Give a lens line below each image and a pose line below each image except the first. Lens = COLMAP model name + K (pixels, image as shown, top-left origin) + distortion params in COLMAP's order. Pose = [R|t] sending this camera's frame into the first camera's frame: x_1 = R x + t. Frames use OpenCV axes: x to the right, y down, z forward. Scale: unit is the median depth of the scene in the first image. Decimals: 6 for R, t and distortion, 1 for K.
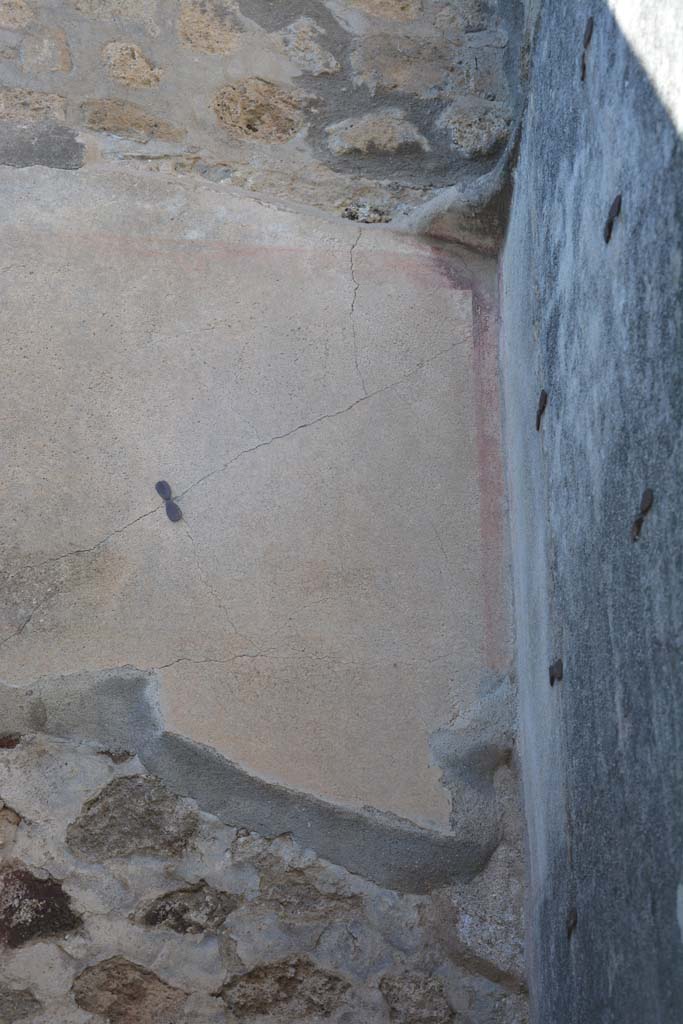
lens RADIAL K [[1693.2, 0, 316.5], [0, 1693.2, 482.6], [0, 0, 1]] dist [0.246041, 0.000000]
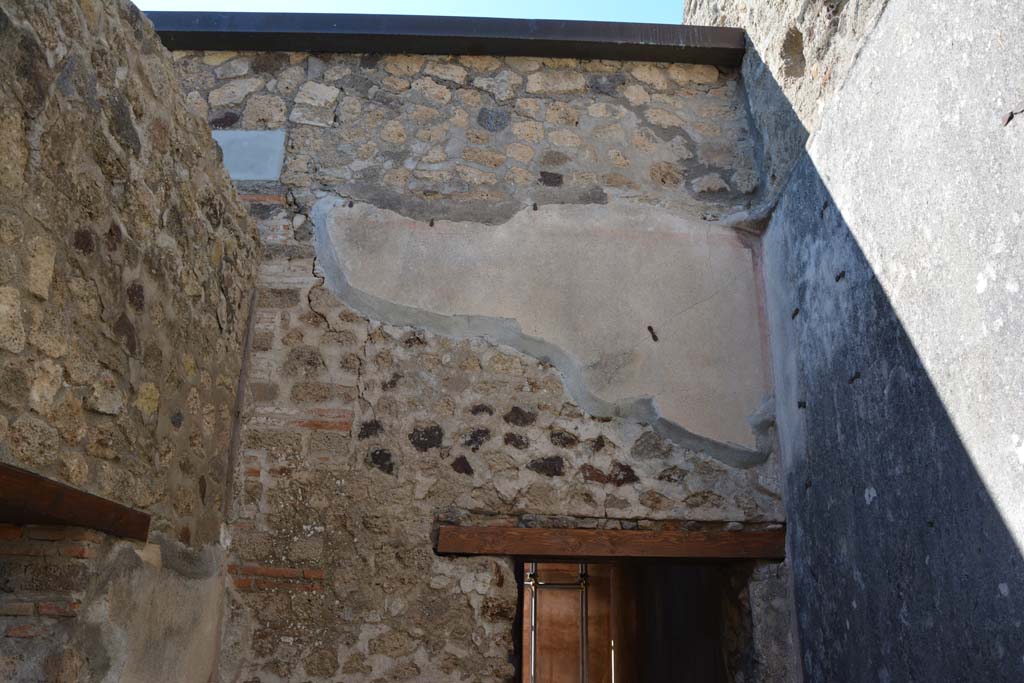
lens RADIAL K [[798.4, 0, 513.8], [0, 798.4, 335.9], [0, 0, 1]] dist [-0.163241, 0.122632]
pose [[0.997979, -0.003699, -0.063435, -0.255457], [0.012834, 0.989465, 0.144205, -0.196345], [0.062233, -0.144728, 0.987512, -0.357077]]
